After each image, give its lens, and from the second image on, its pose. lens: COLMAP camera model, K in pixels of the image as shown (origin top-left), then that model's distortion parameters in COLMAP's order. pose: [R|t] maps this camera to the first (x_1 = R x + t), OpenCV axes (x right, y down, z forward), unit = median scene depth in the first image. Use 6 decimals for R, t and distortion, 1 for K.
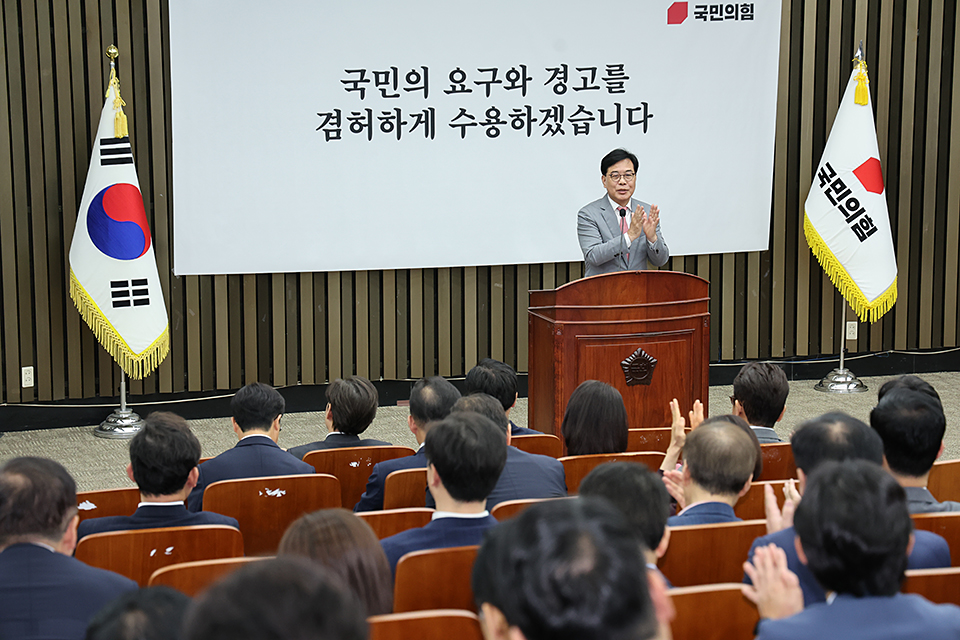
lens RADIAL K [[2642.3, 0, 480.3], [0, 2642.3, 321.0], [0, 0, 1]] dist [0.648968, 0.083296]
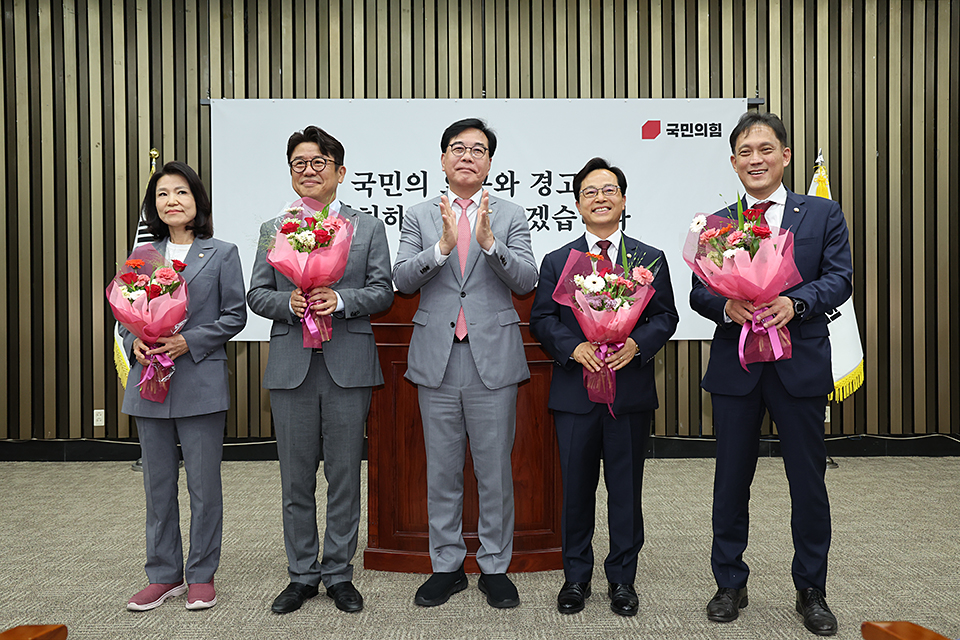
lens RADIAL K [[835.4, 0, 480.0], [0, 835.4, 320.0], [0, 0, 1]] dist [-0.002114, 0.002599]
pose [[0.949290, -0.005126, -0.314359, 0.117554], [-0.044449, 0.987636, -0.150330, 0.024895], [0.311243, 0.156680, 0.937326, 0.651802]]
